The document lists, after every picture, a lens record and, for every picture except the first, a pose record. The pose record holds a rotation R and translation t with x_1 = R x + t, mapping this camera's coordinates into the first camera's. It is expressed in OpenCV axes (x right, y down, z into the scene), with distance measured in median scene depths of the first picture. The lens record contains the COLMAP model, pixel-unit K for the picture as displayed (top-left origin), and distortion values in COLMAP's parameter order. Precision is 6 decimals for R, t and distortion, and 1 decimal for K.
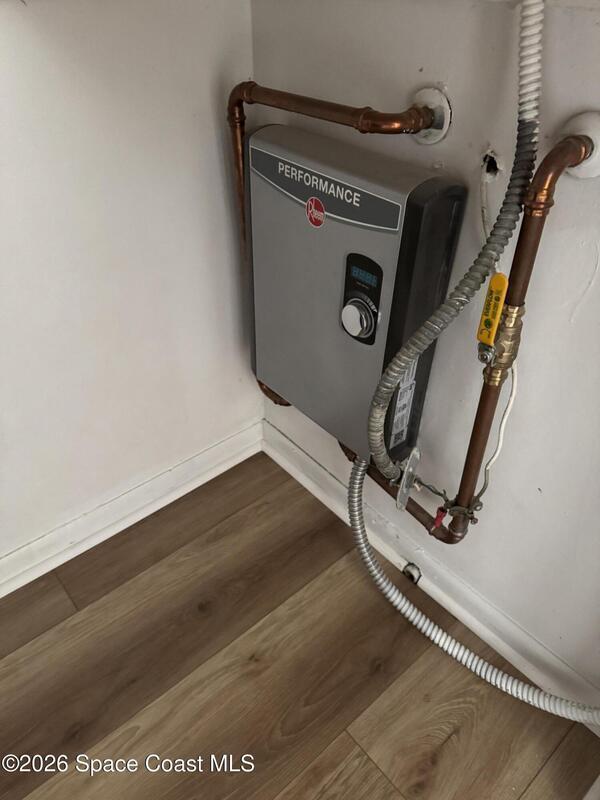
lens RADIAL K [[565.6, 0, 301.5], [0, 565.6, 401.0], [0, 0, 1]] dist [-0.000066, -0.004841]
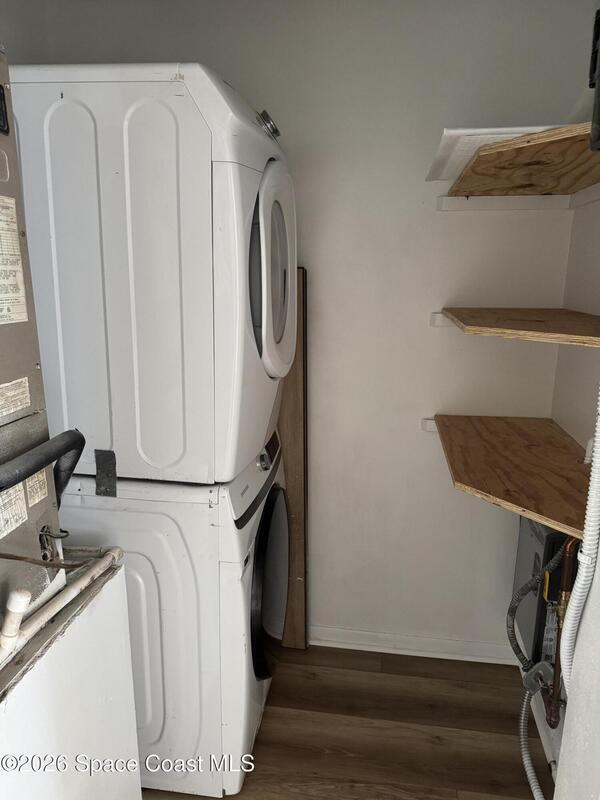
lens RADIAL K [[565.6, 0, 301.5], [0, 565.6, 401.0], [0, 0, 1]] dist [-0.000066, -0.004841]
pose [[0.636714, 0.150514, -0.756267, 0.830927], [-0.481631, 0.843548, -0.237609, 0.168857], [0.602184, 0.515531, 0.609591, -0.936050]]
